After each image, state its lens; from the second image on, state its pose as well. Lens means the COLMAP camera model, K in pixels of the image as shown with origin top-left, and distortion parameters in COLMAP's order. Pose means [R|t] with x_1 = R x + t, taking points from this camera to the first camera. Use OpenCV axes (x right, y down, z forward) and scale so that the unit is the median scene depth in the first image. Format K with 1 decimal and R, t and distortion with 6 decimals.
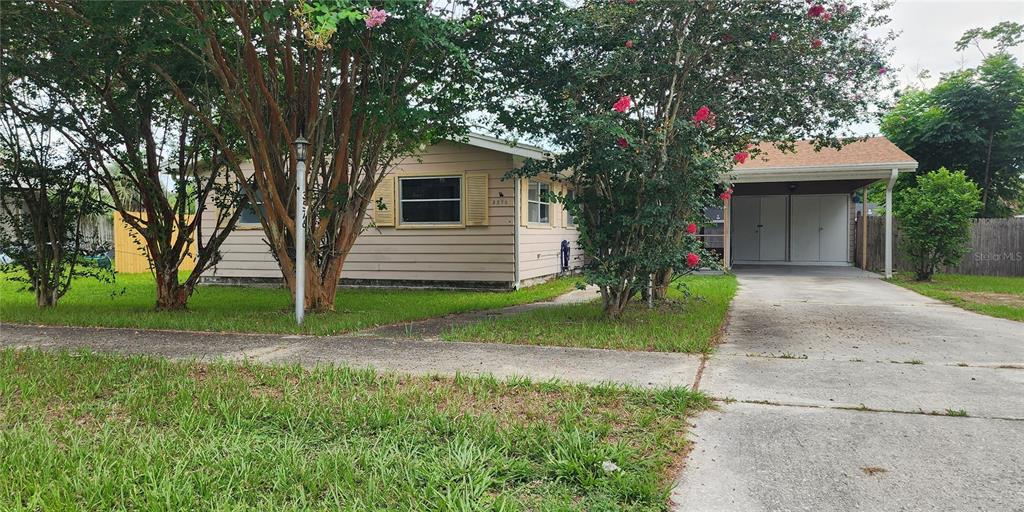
lens RADIAL K [[729.0, 0, 461.4], [0, 729.0, 268.7], [0, 0, 1]] dist [0.062116, -0.056564]
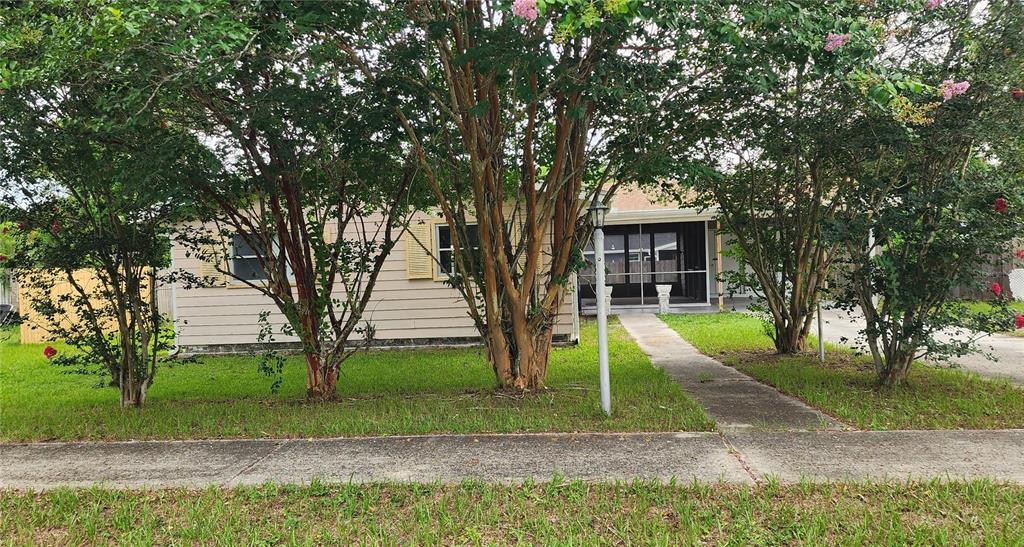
lens RADIAL K [[775.1, 0, 485.1], [0, 775.1, 273.9], [0, 0, 1]] dist [0.073748, -0.004949]
pose [[0.969830, -0.035354, 0.241205, -0.272136], [0.043577, 0.998634, -0.028840, -0.035293], [-0.239855, 0.038481, 0.970046, 0.066439]]
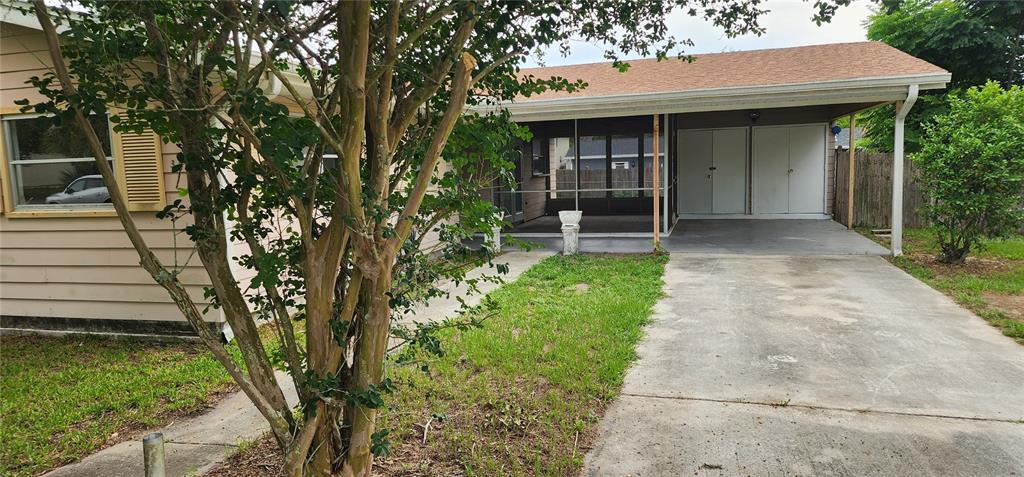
lens RADIAL K [[678.7, 0, 510.7], [0, 678.7, 241.6], [0, 0, 1]] dist [0.080017, -0.071935]
pose [[0.996199, -0.036882, 0.078916, 0.232771], [0.031375, 0.997059, 0.069921, -0.064841], [-0.081263, -0.067179, 0.994426, 0.518923]]
